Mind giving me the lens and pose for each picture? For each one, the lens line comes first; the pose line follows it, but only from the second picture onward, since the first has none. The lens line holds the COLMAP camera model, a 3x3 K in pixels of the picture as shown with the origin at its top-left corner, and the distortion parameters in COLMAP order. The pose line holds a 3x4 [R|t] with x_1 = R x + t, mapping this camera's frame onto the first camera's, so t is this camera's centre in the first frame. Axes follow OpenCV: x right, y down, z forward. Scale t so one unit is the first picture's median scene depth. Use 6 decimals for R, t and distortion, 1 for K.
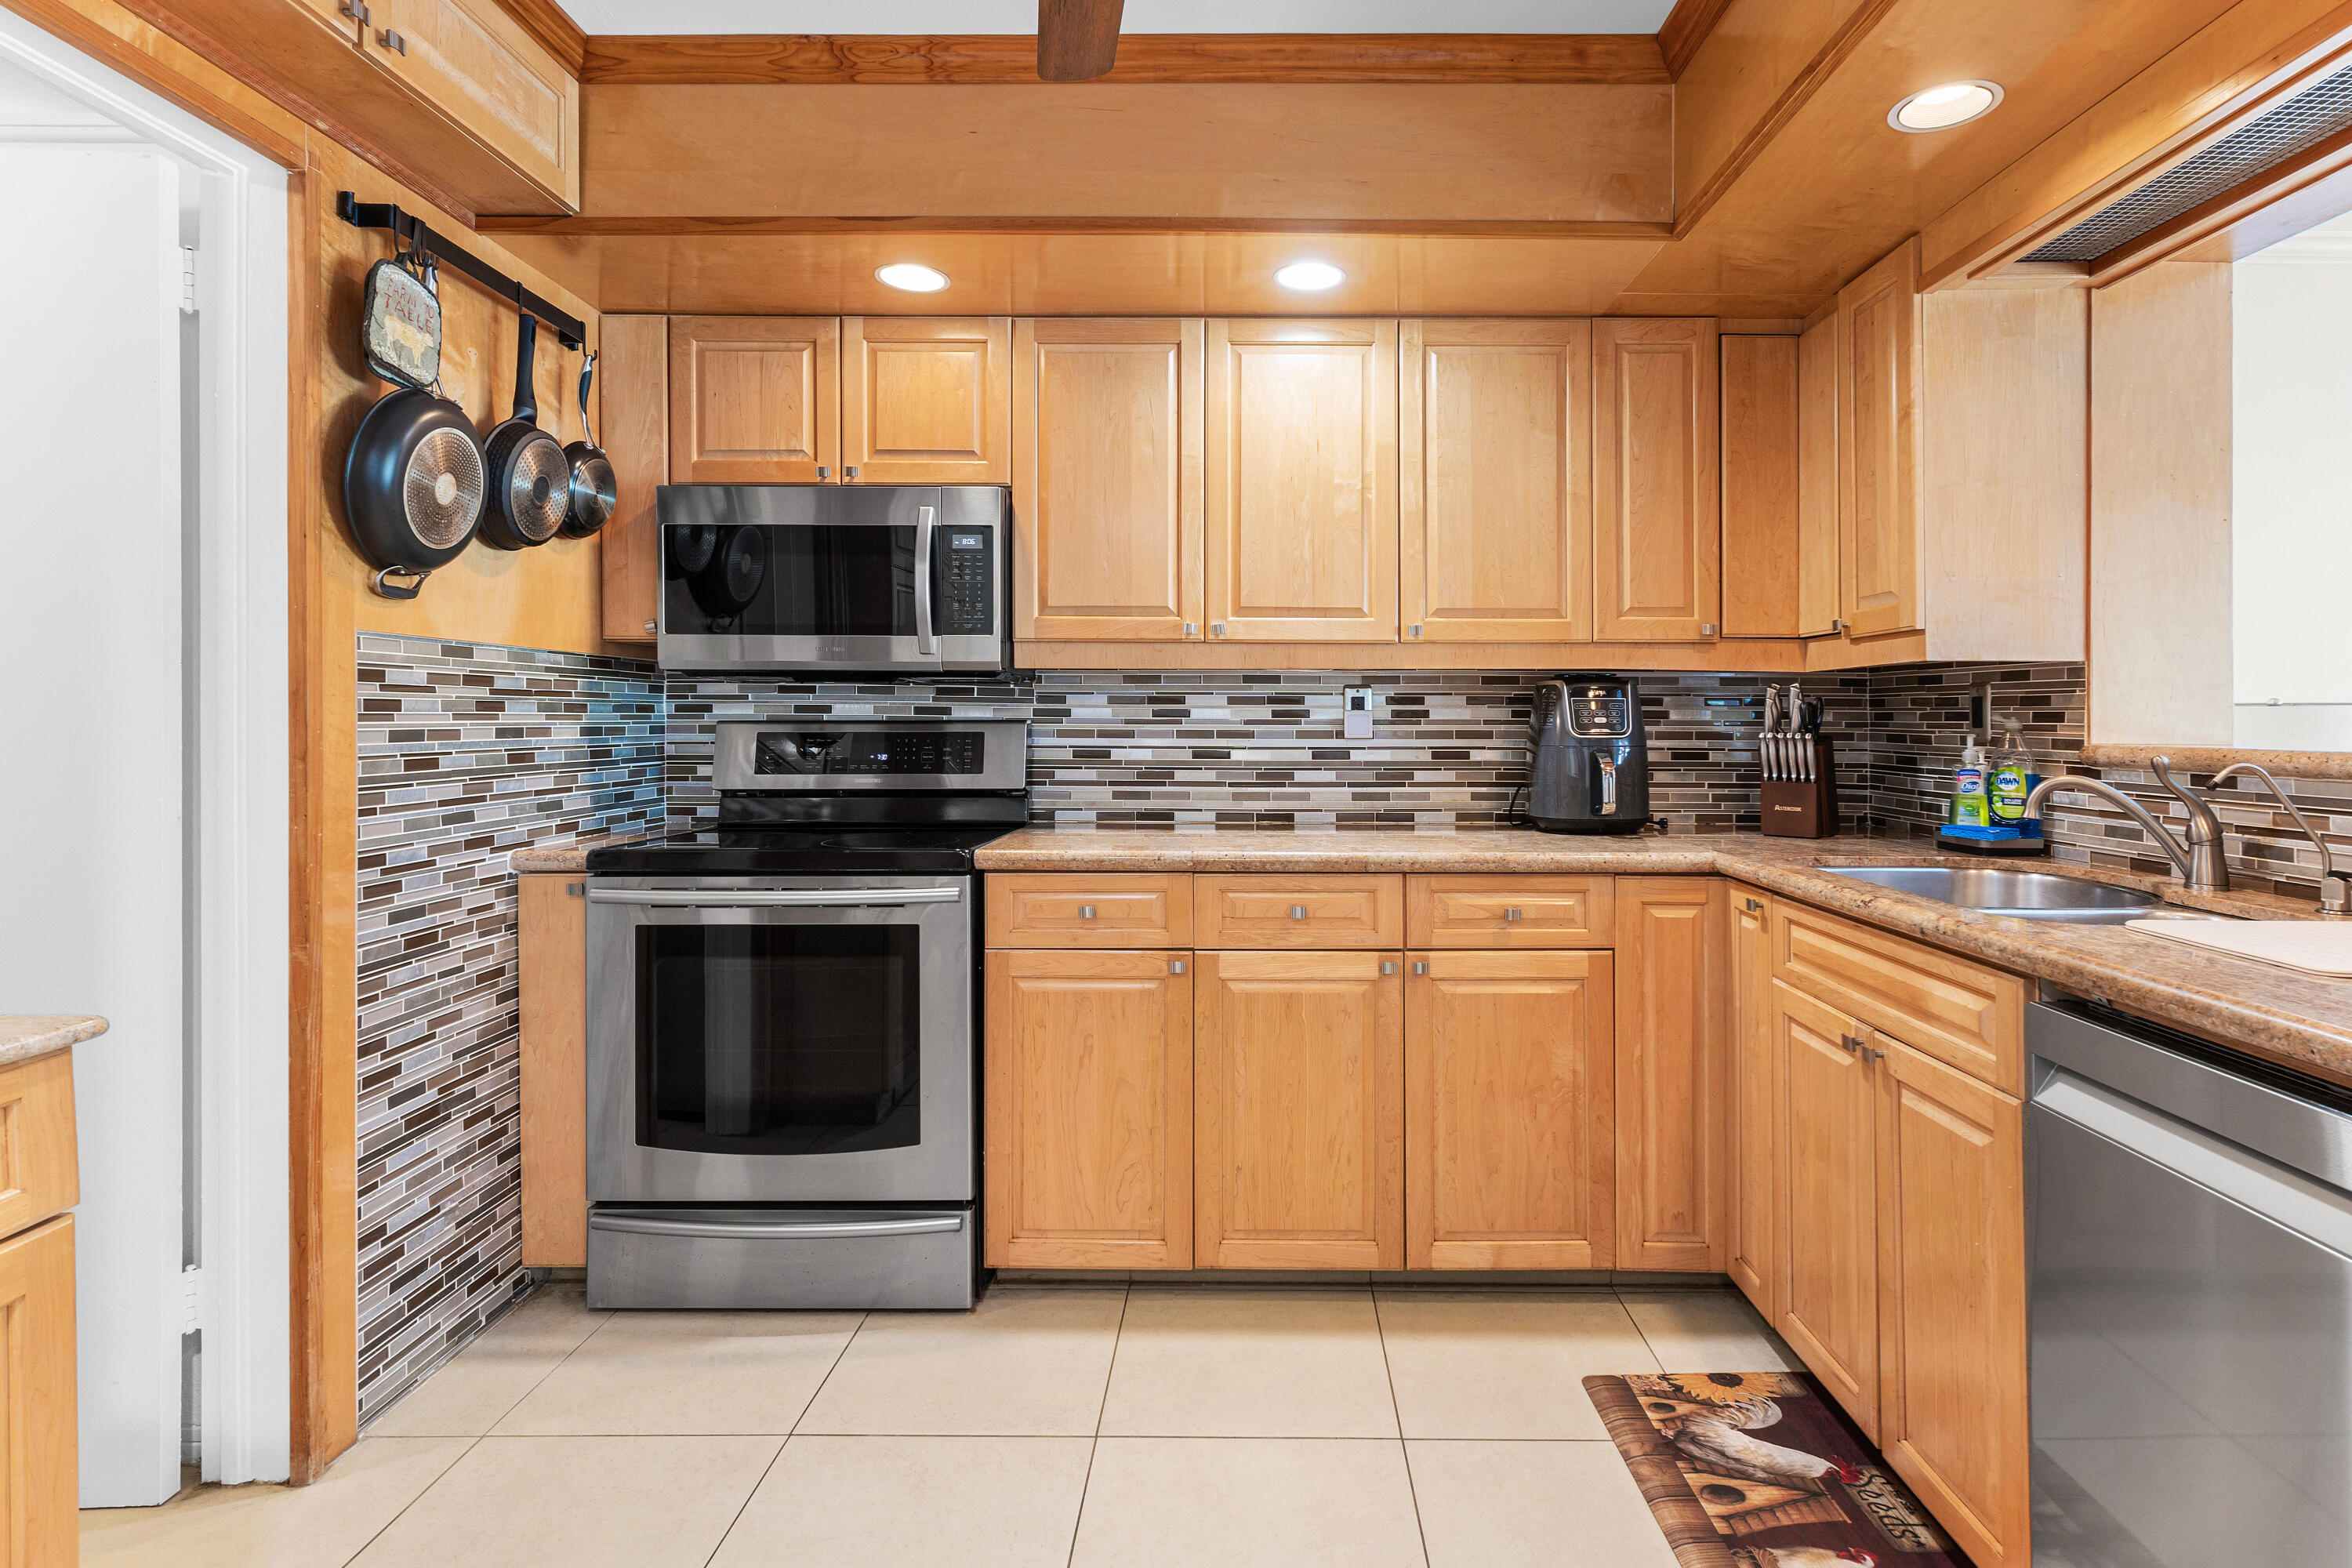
lens RADIAL K [[1194.2, 0, 1249.0], [0, 1194.2, 713.8], [0, 0, 1]] dist [0.003520, 0.000316]
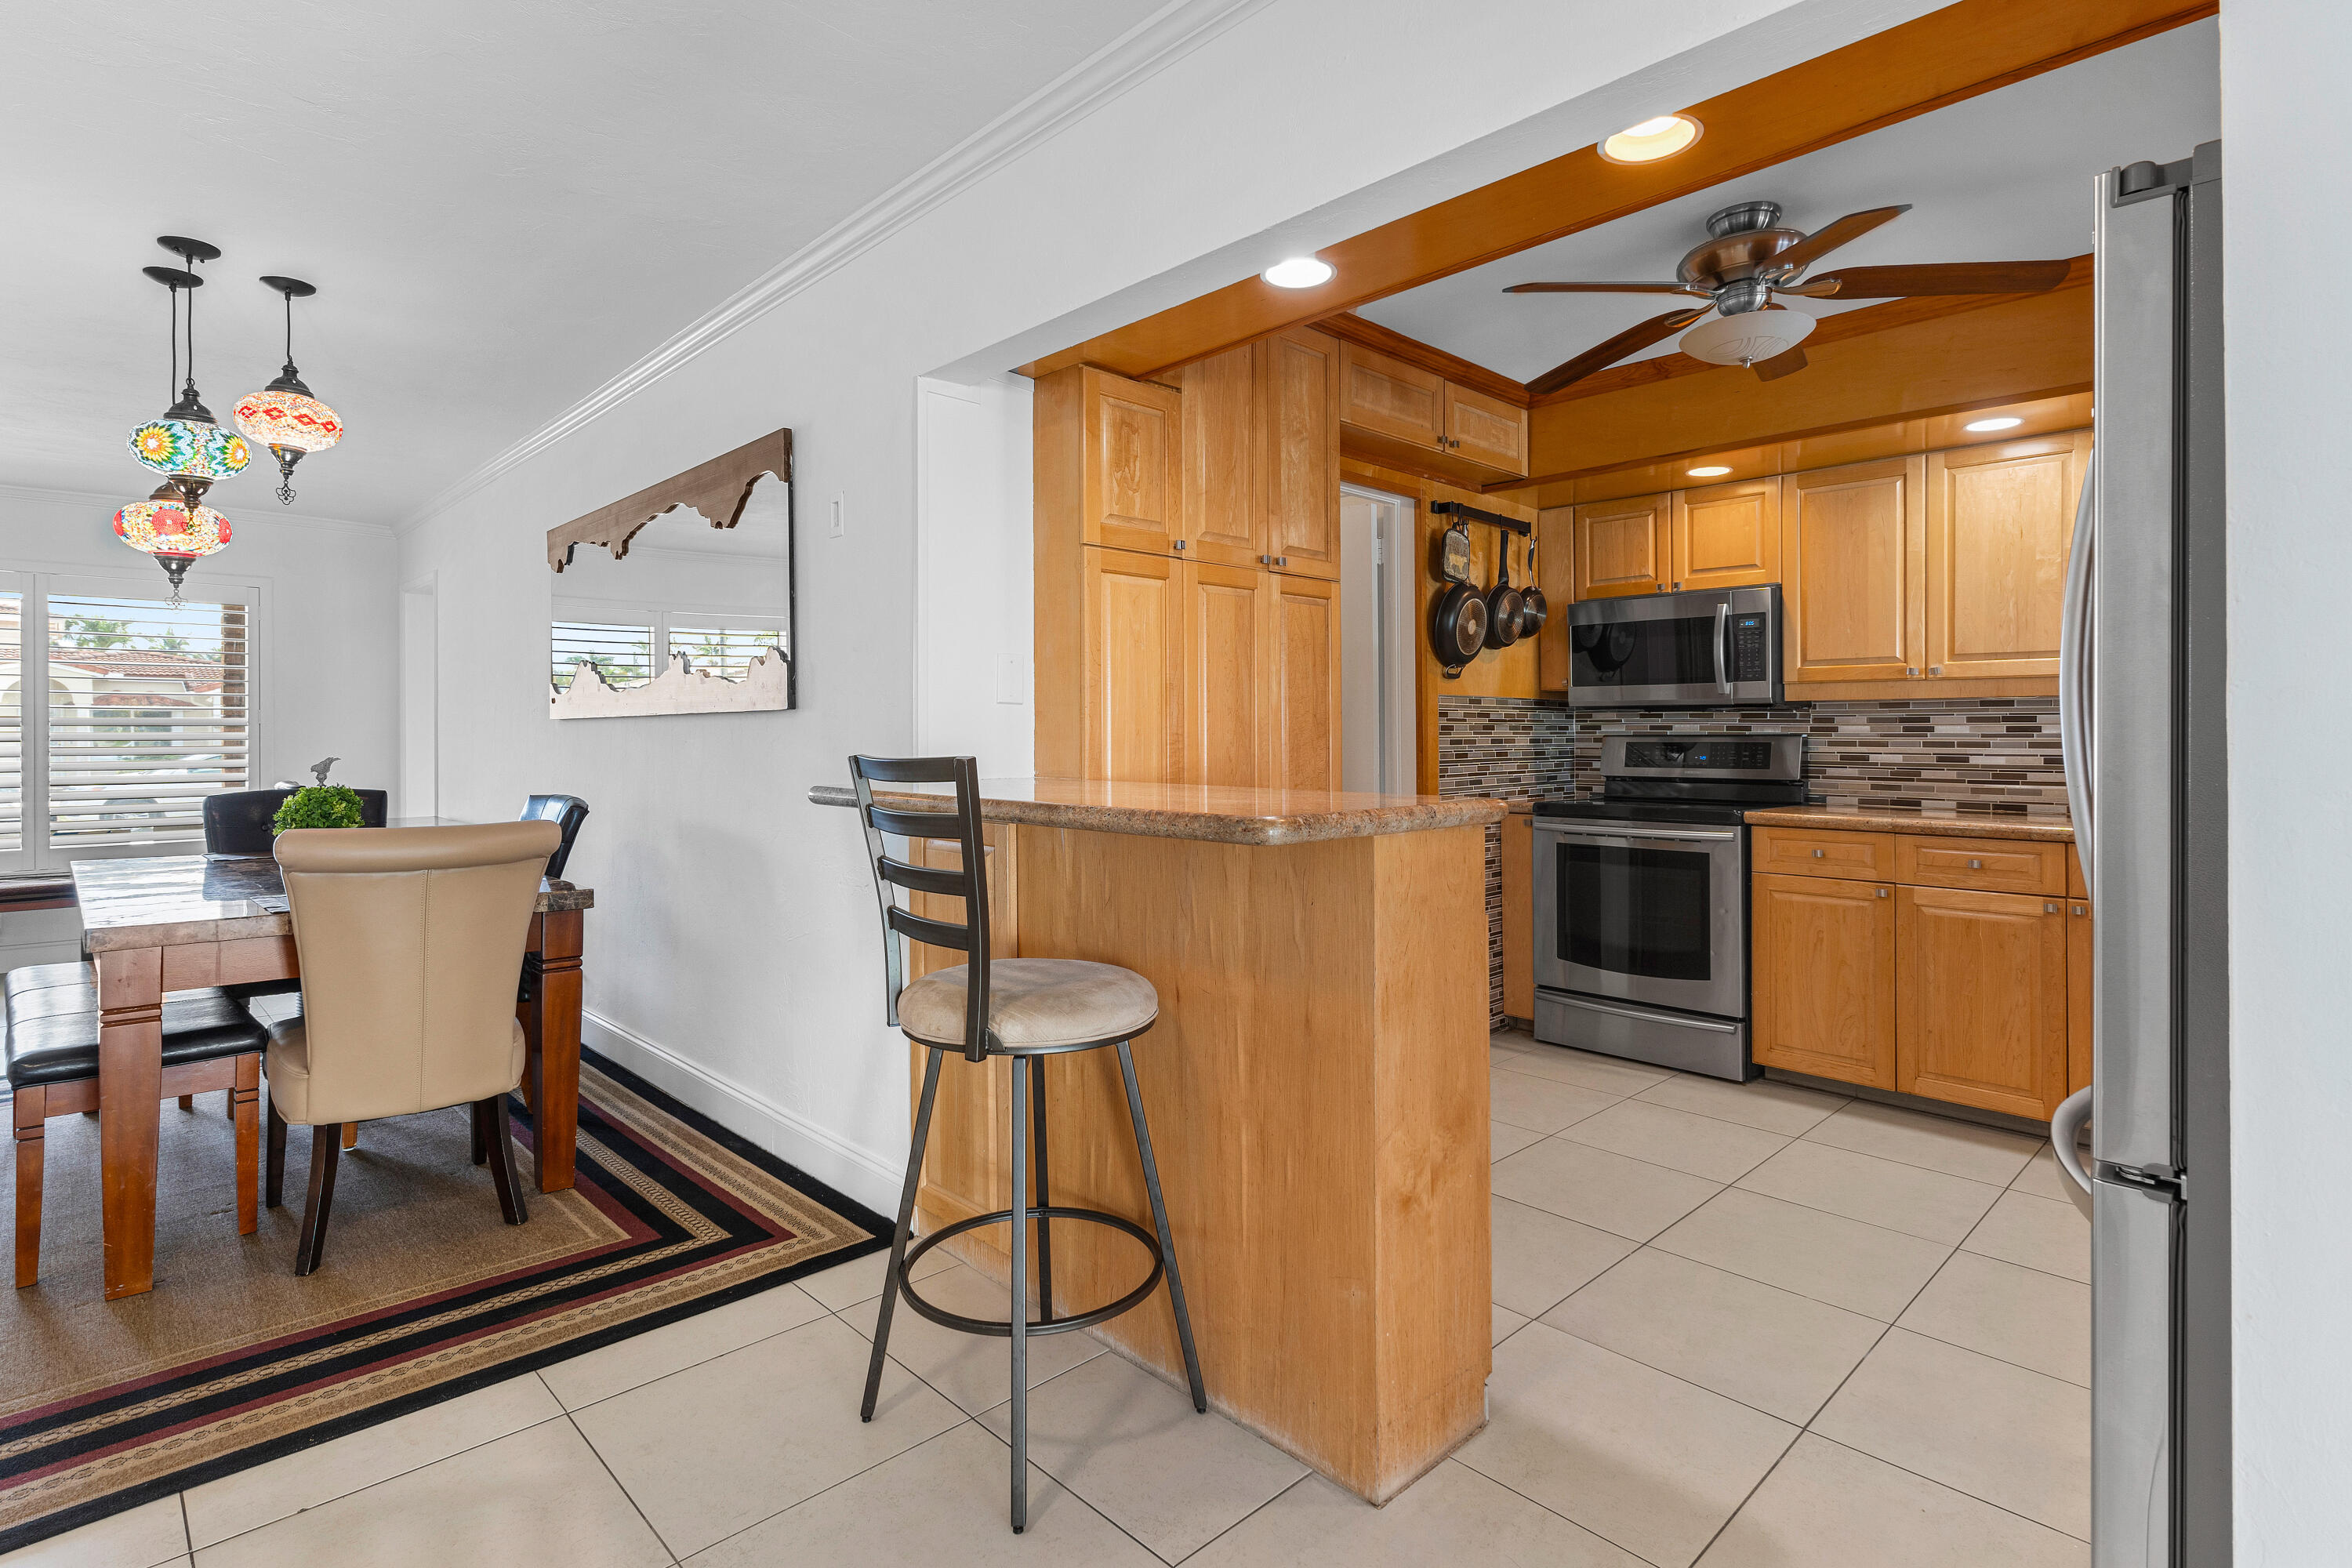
lens RADIAL K [[1147.1, 0, 1174.4], [0, 1147.1, 733.5], [0, 0, 1]] dist [0.001715, 0.000675]
pose [[0.690484, -0.002520, -0.723343, 0.370741], [0.005297, 0.999985, 0.001572, -0.002573], [0.723328, -0.004916, 0.690487, -0.669180]]
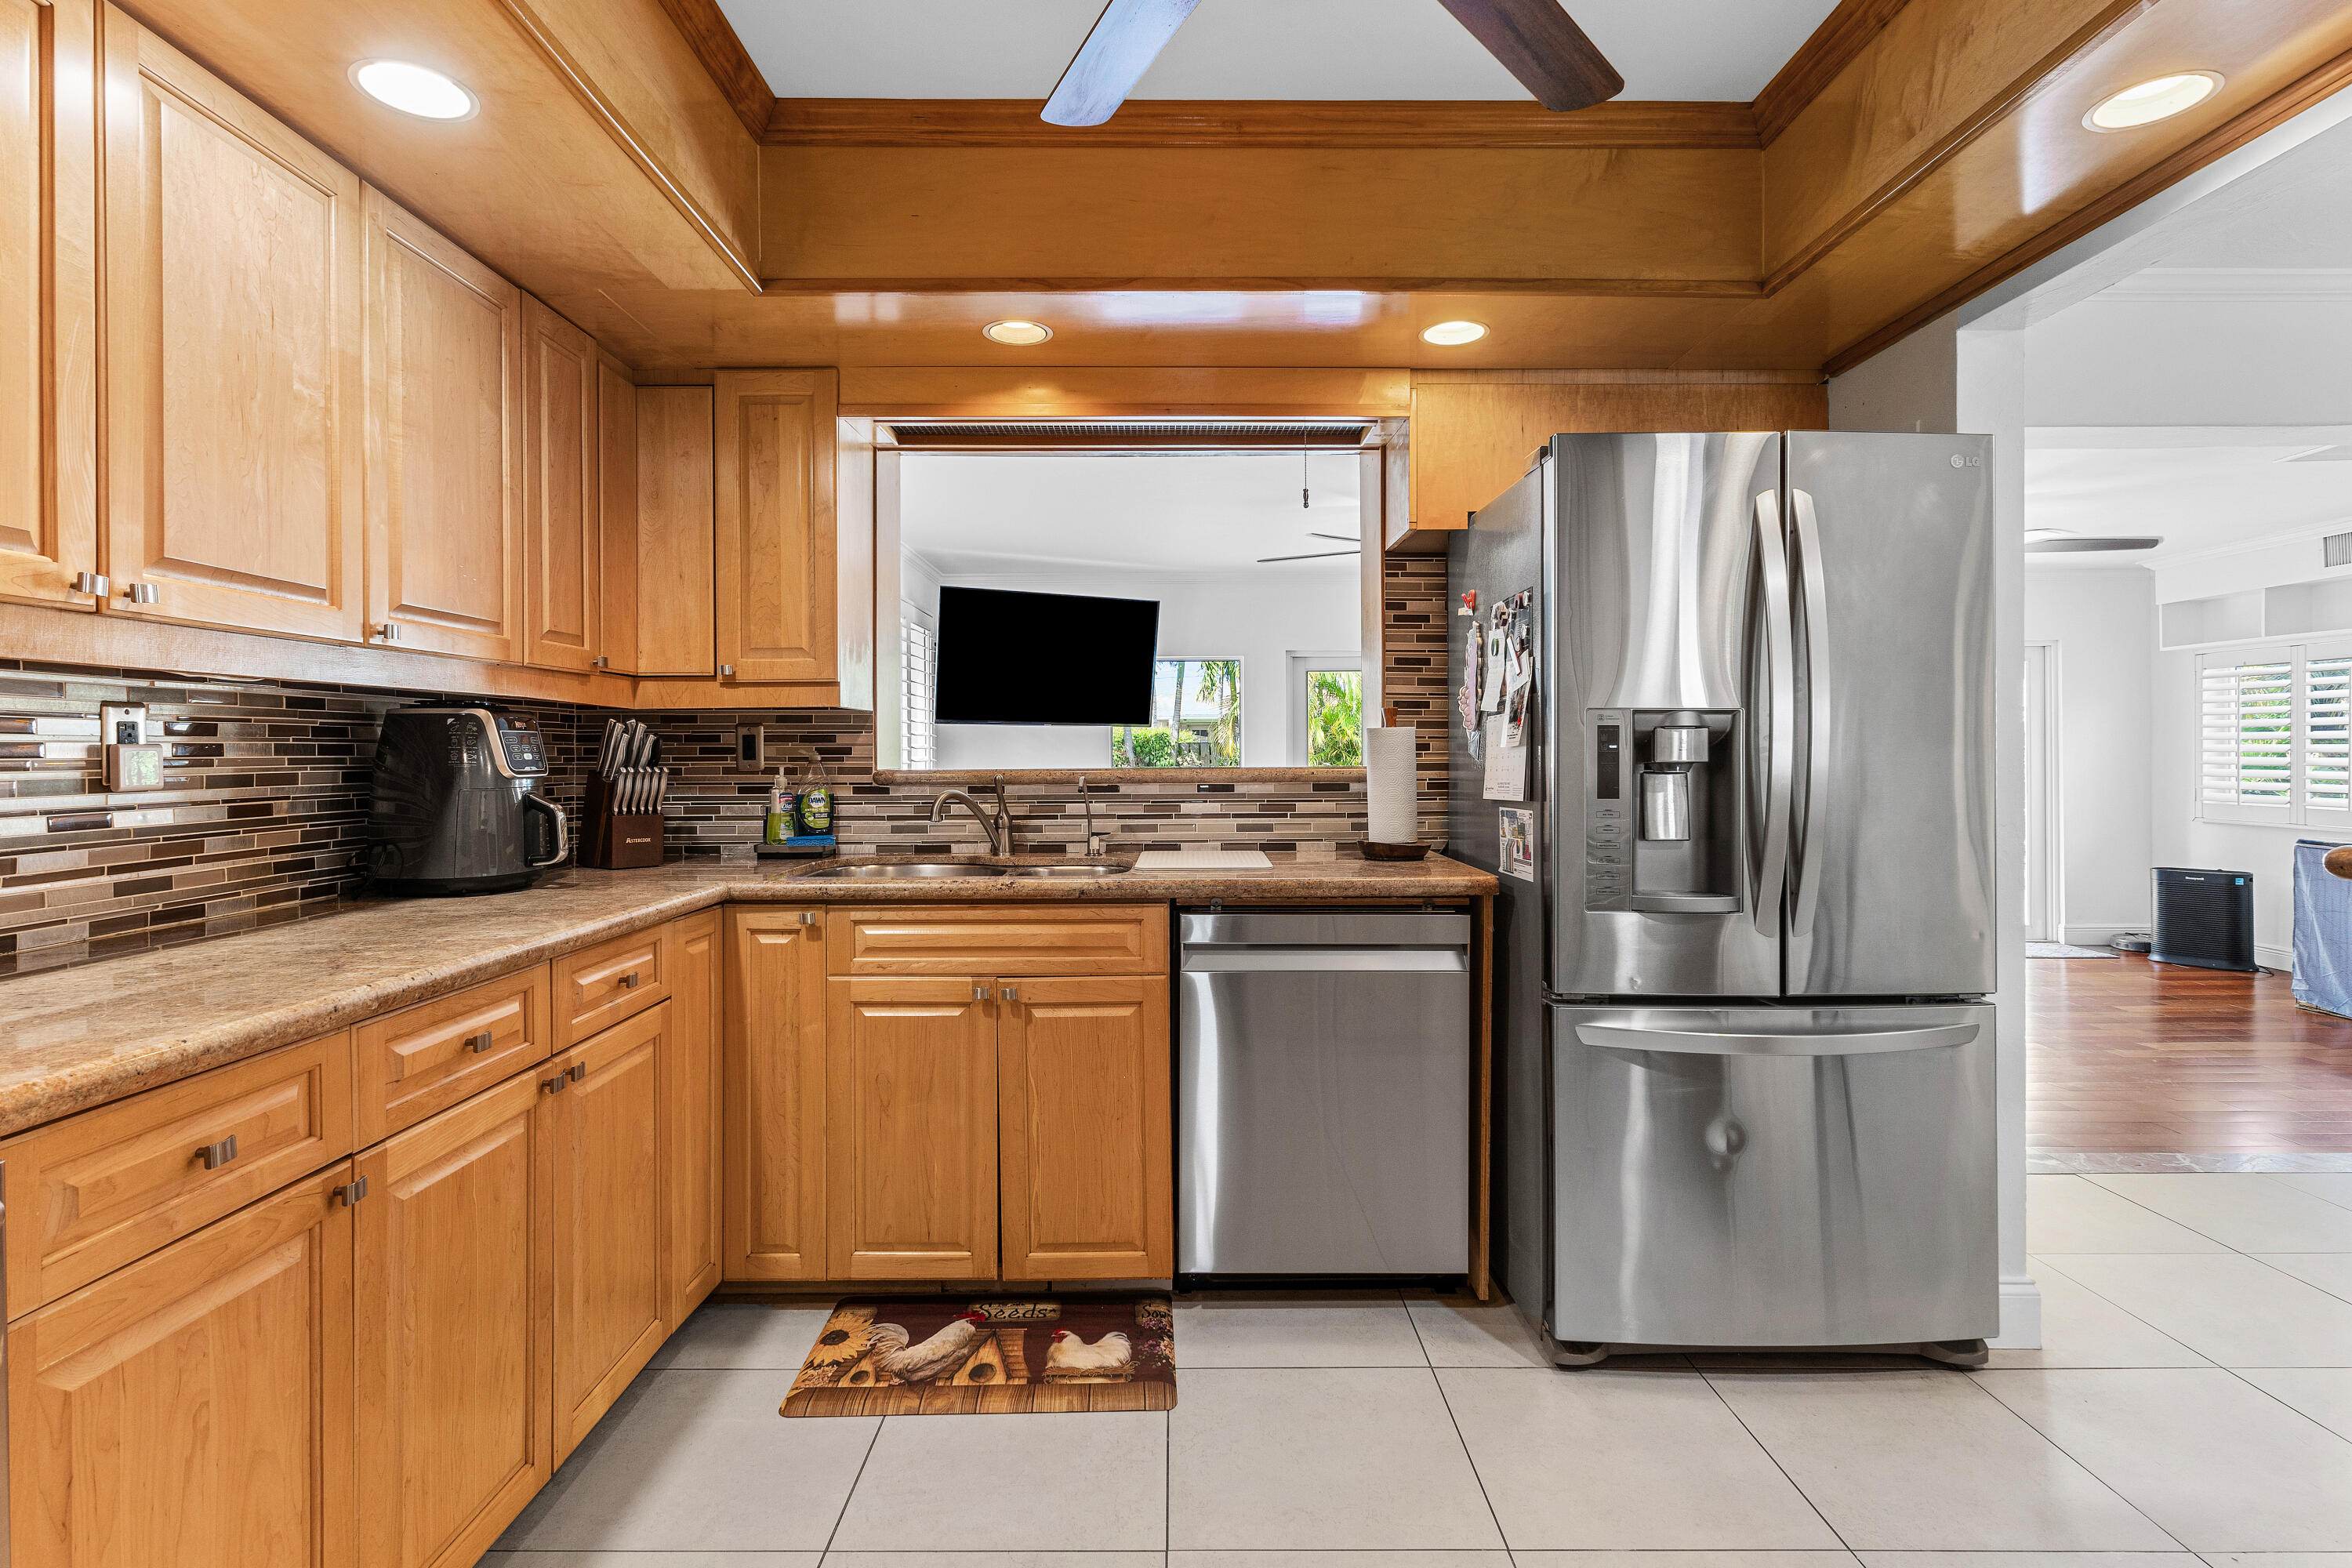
lens RADIAL K [[1147.1, 0, 1174.4], [0, 1147.1, 733.5], [0, 0, 1]] dist [0.001715, 0.000675]
pose [[0.000881, 0.011406, 0.999935, -0.589795], [0.000640, 0.999935, -0.011406, -0.001745], [-0.999999, 0.000650, 0.000873, 0.578778]]
